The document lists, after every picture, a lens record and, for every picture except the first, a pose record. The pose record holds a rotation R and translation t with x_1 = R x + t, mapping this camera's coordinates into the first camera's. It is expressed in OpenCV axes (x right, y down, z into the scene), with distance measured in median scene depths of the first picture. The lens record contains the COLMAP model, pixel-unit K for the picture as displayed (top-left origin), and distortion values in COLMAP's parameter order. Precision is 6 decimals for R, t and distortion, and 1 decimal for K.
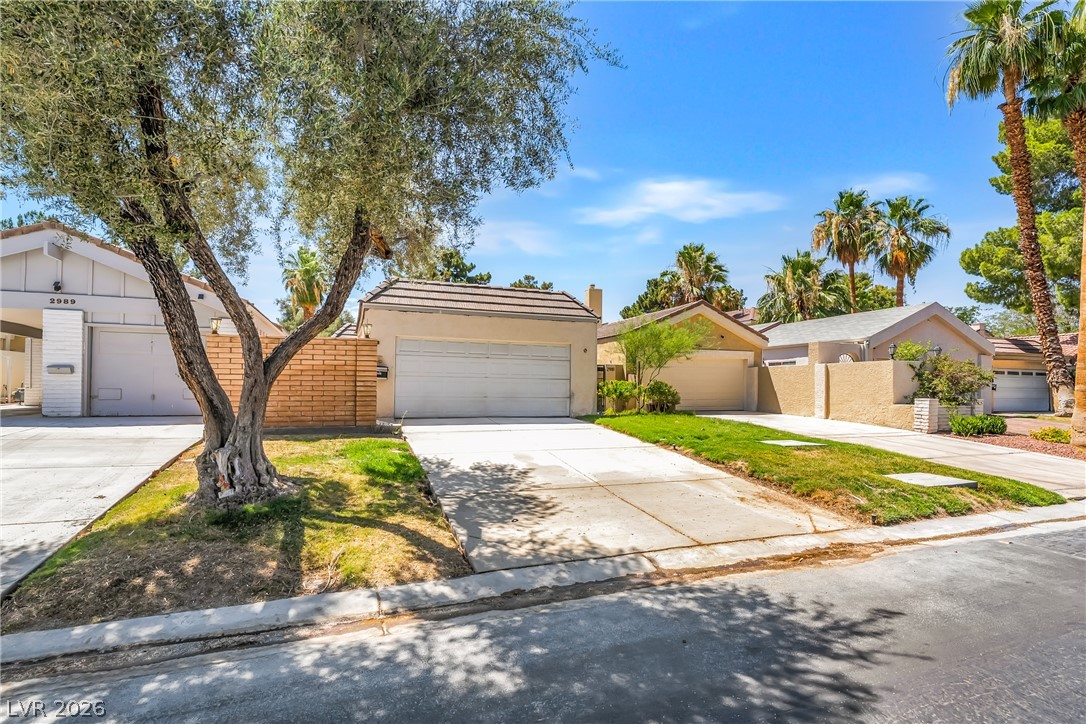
lens RADIAL K [[531.5, 0, 540.9], [0, 531.5, 381.6], [0, 0, 1]] dist [-0.004038, -0.000513]
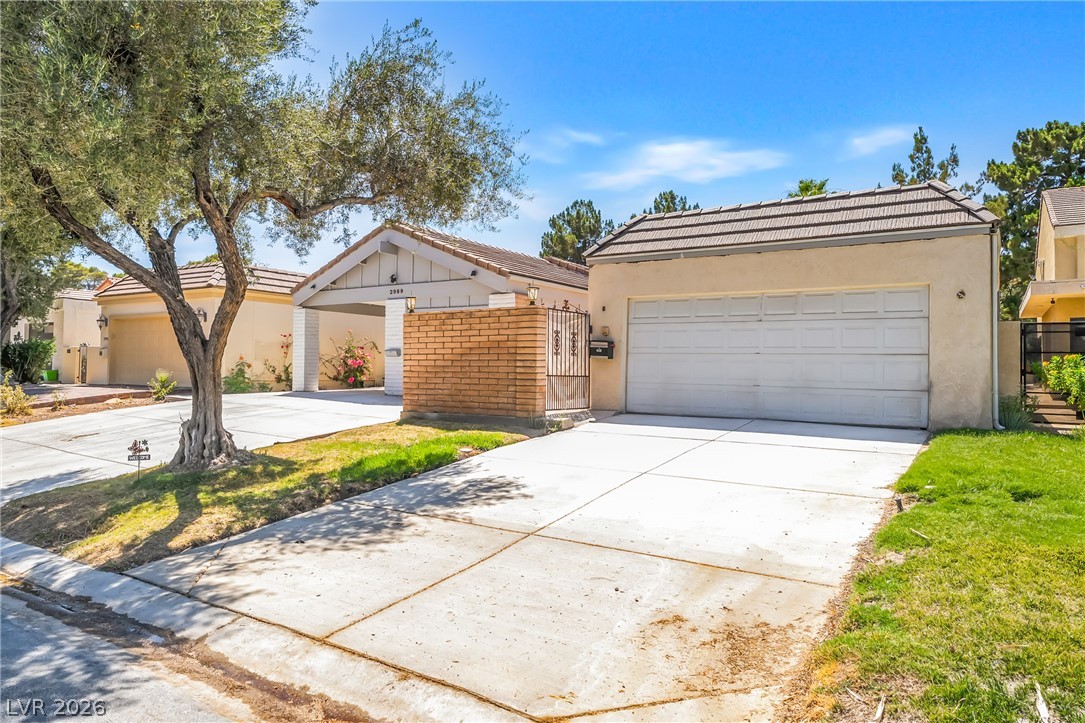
lens RADIAL K [[743.8, 0, 542.5], [0, 743.8, 361.5], [0, 0, 1]] dist [0.002232, 0.006840]
pose [[0.553223, -0.009647, -0.832977, 0.600996], [0.001537, 0.999943, -0.010560, 0.012432], [0.833032, 0.004562, 0.553206, 0.419668]]
